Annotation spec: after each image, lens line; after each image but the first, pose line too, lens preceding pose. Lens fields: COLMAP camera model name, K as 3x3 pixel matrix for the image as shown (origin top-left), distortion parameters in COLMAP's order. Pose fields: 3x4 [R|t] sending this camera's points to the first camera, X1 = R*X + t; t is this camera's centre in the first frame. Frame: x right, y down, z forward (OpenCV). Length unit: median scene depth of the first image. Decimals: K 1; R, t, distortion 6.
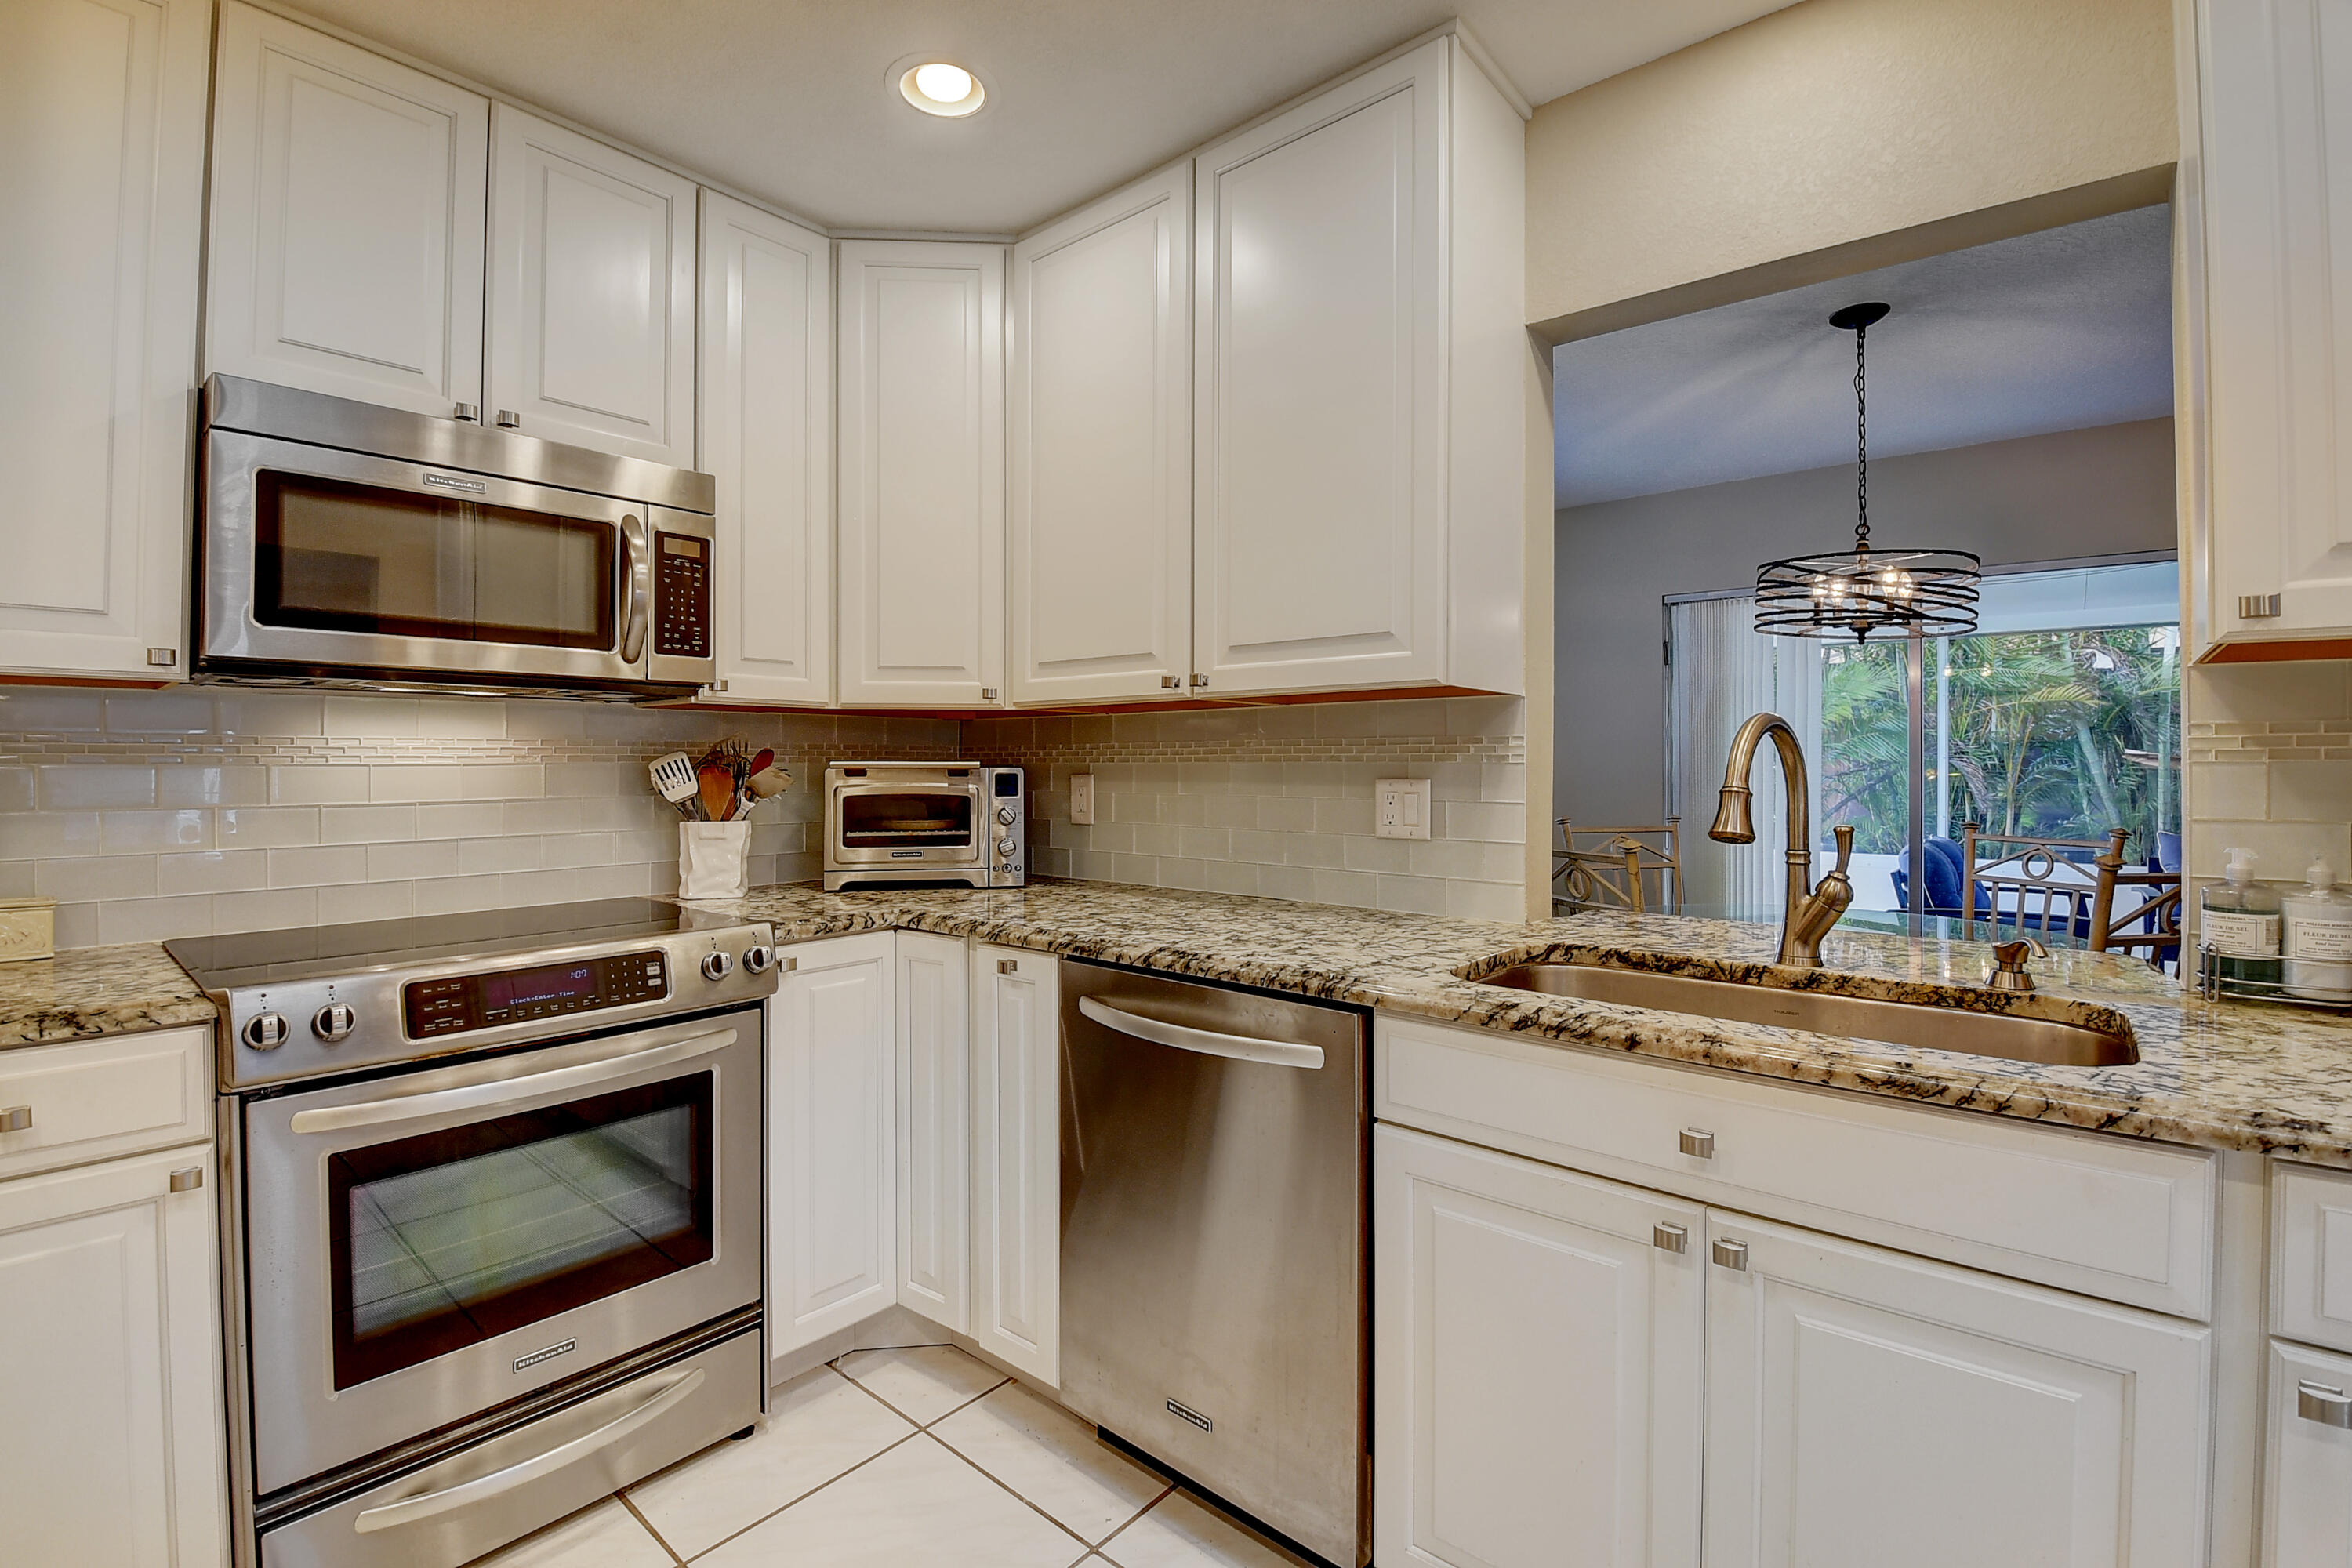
lens RADIAL K [[1031.0, 0, 1169.1], [0, 1031.0, 763.5], [0, 0, 1]] dist [0.014334, -0.025351]
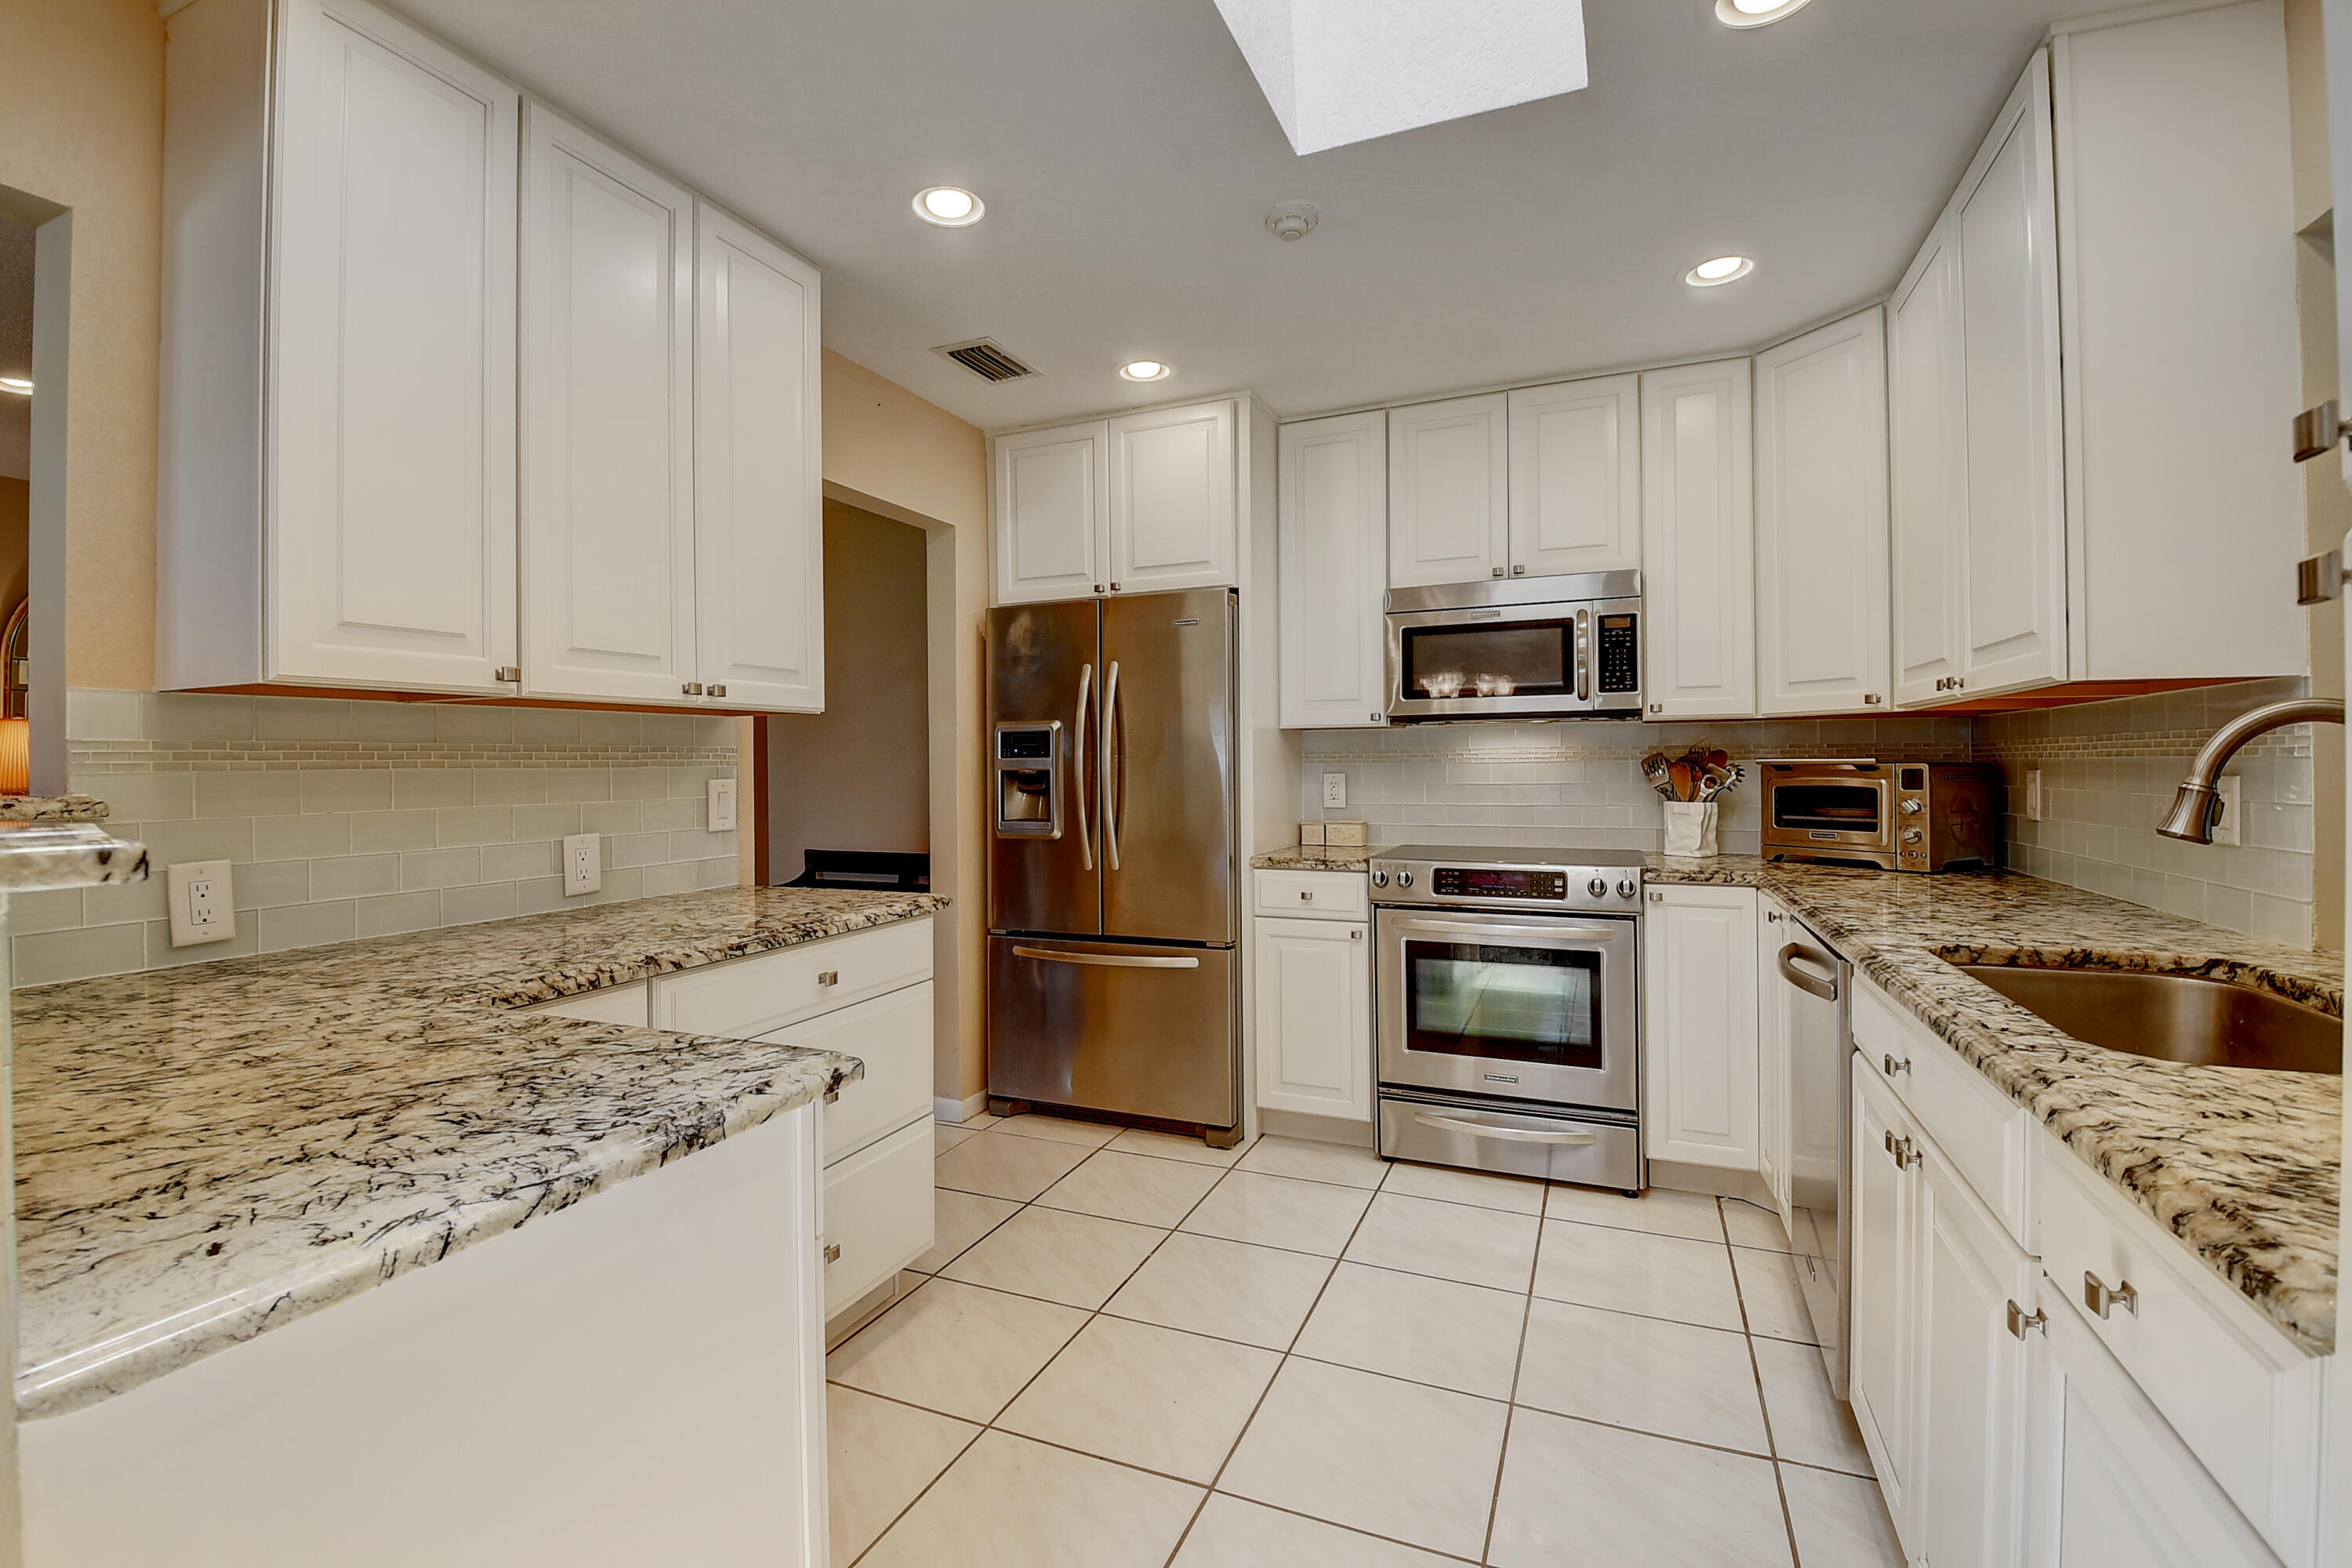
lens RADIAL K [[1051.0, 0, 1176.0], [0, 1051.0, 784.0], [0, 0, 1]] dist [0.000268, -0.000033]
pose [[0.318652, 0.016509, -0.947728, 0.852755], [0.008181, 0.999763, 0.020166, -0.004084], [0.947836, -0.014180, 0.318442, -0.139658]]
